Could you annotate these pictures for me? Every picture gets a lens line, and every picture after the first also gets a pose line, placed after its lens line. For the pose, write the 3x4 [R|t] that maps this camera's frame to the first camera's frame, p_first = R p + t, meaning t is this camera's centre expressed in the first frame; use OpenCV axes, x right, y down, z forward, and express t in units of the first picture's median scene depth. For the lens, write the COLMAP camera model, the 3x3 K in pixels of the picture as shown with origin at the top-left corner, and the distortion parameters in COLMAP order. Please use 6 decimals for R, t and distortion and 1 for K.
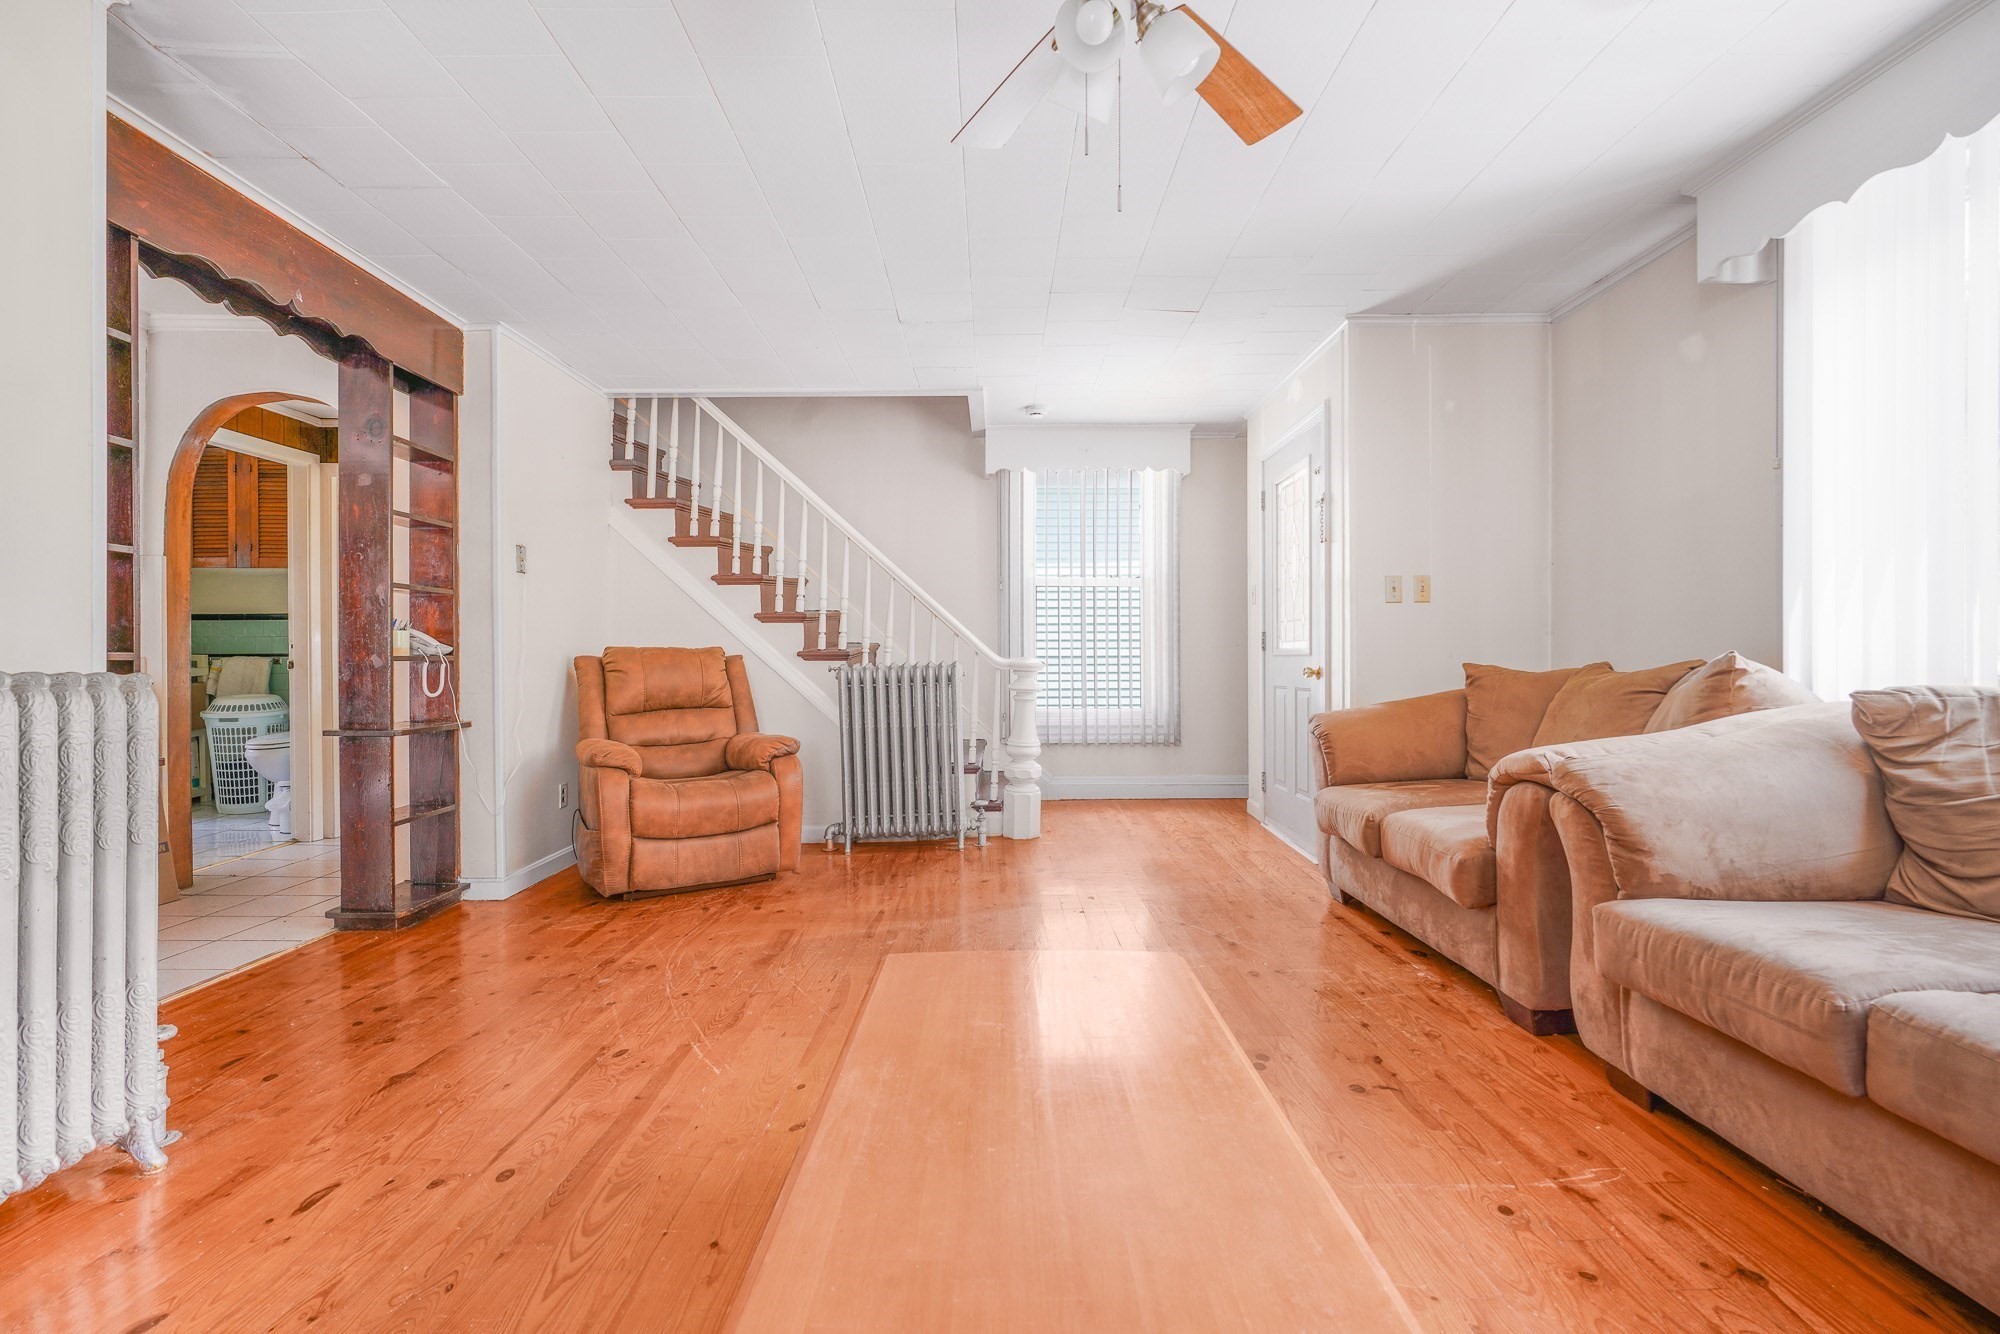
lens RADIAL K [[894.2, 0, 1004.4], [0, 894.2, 672.0], [0, 0, 1]] dist [-0.010943, 0.004083]
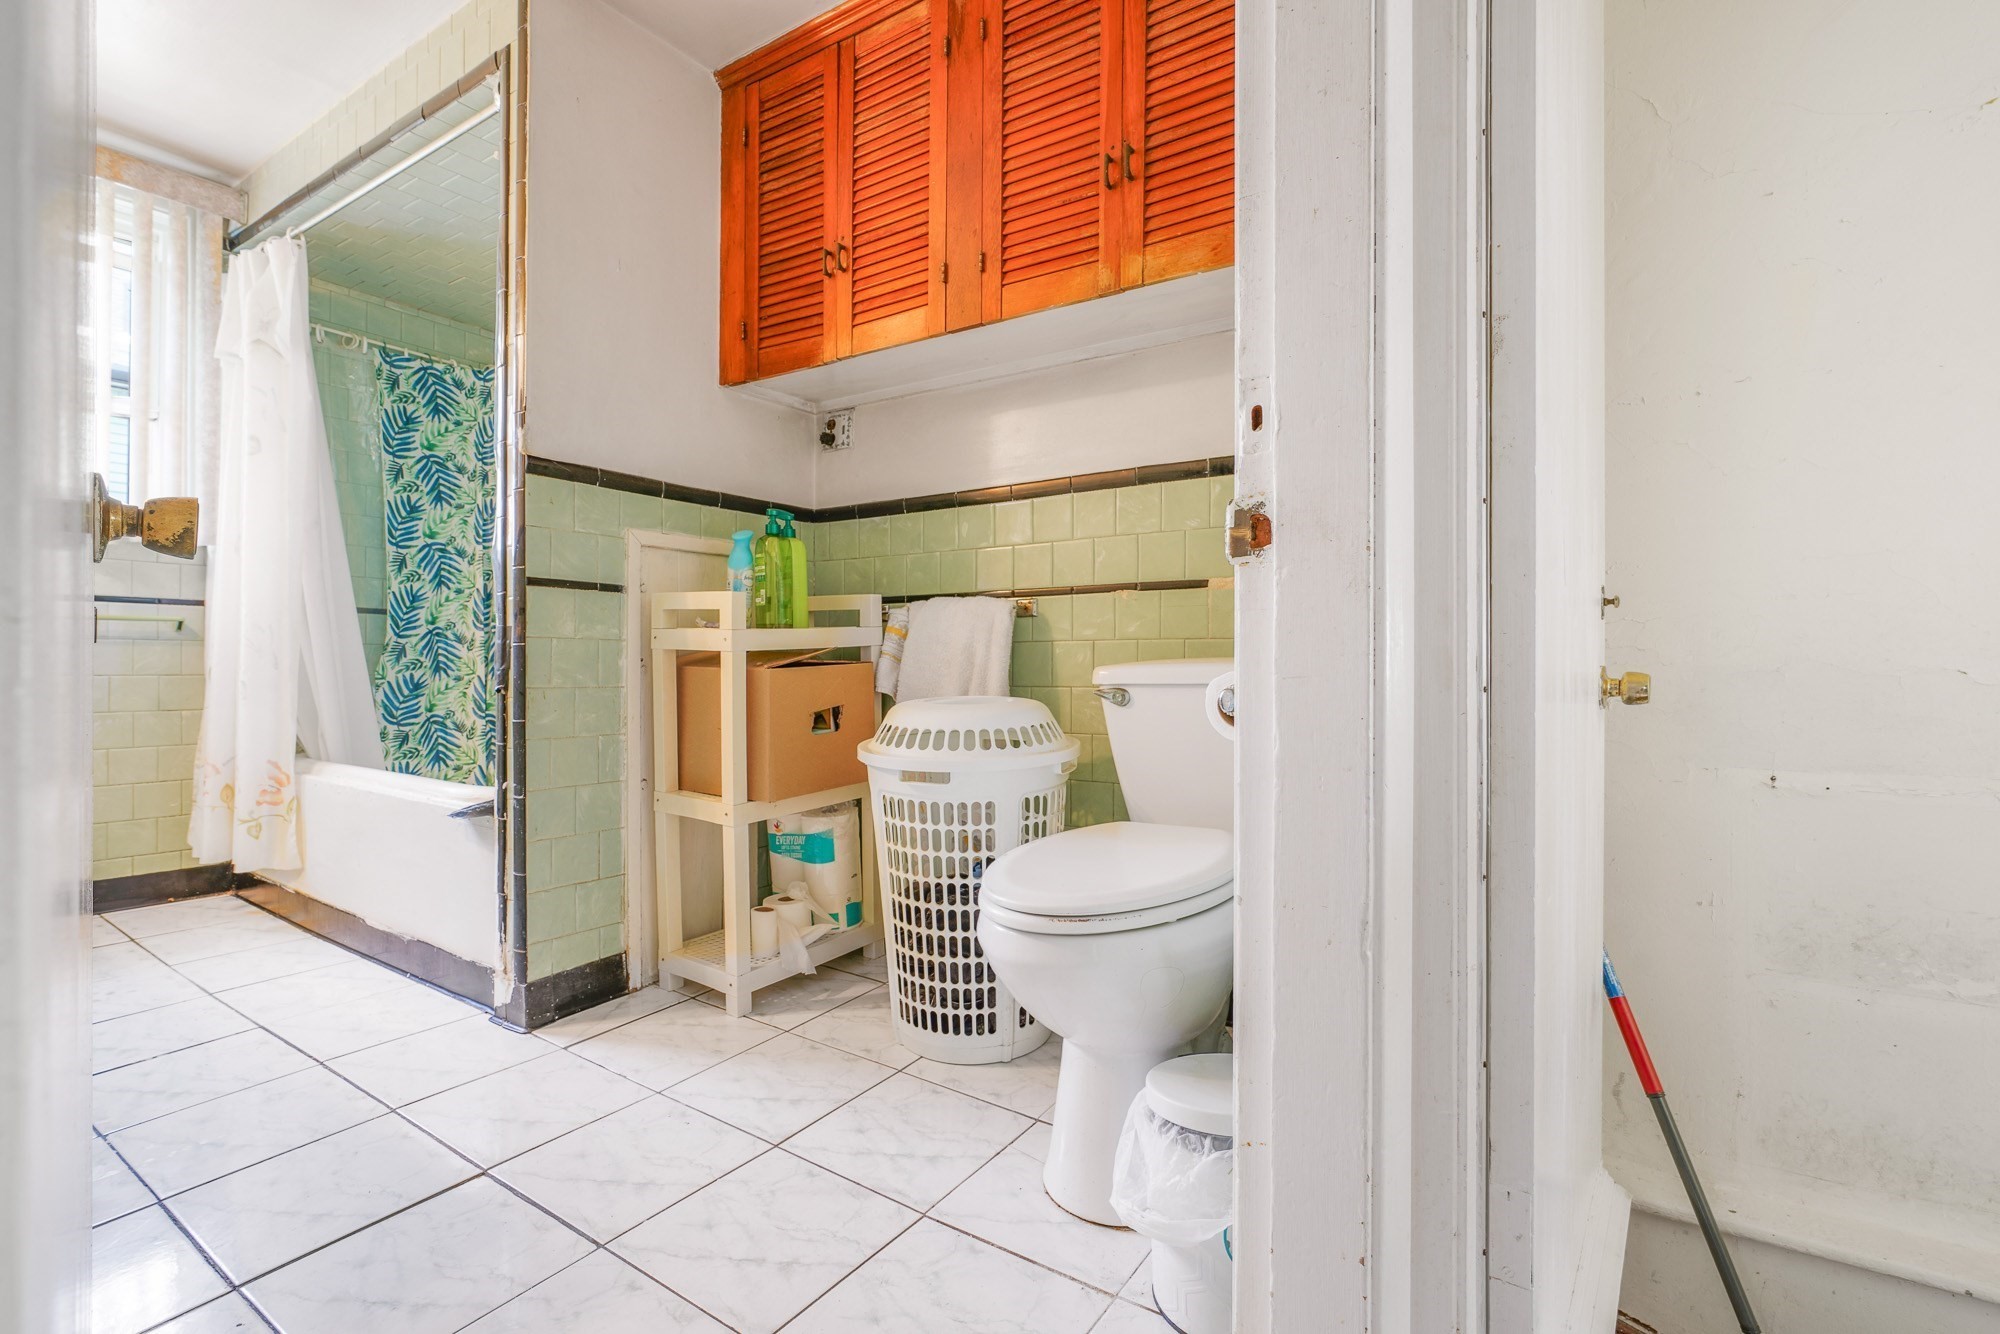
lens RADIAL K [[905.7, 0, 1011.3], [0, 905.7, 663.9], [0, 0, 1]] dist [-0.001653, 0.000978]
pose [[0.828748, 0.004783, -0.559601, -0.641867], [-0.014656, 0.999806, -0.013159, 0.017103], [0.559430, 0.019107, 0.828657, 0.720523]]
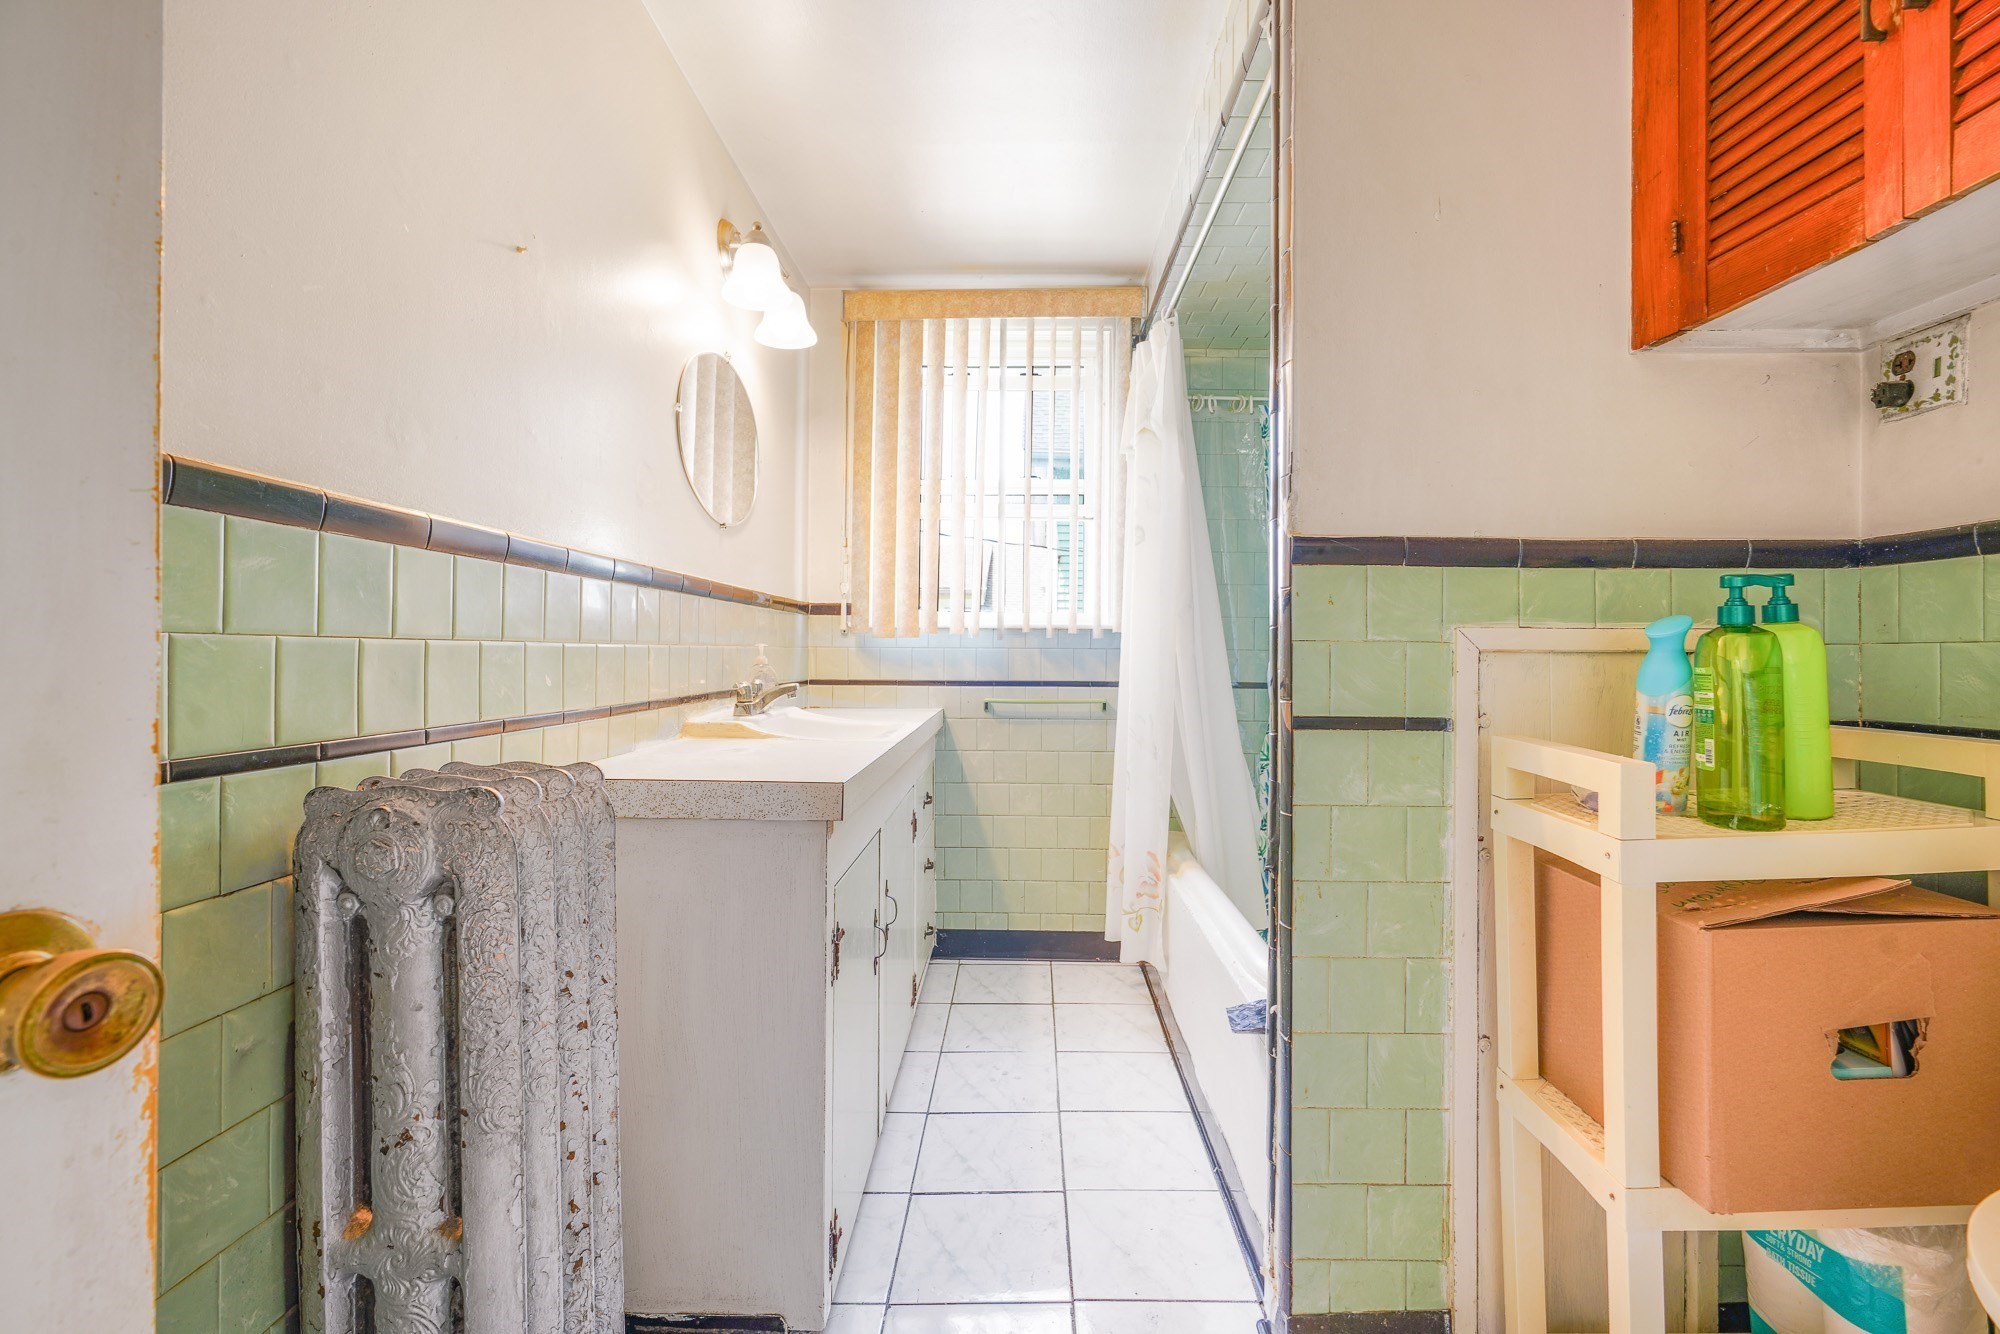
lens RADIAL K [[940.1, 0, 1017.0], [0, 940.1, 664.3], [0, 0, 1]] dist [-0.012446, 0.004479]
pose [[-0.006586, 0.001698, -0.999977, -0.744194], [-0.018942, 0.999819, 0.001823, -0.030762], [0.999799, 0.018953, -0.006553, 0.832199]]
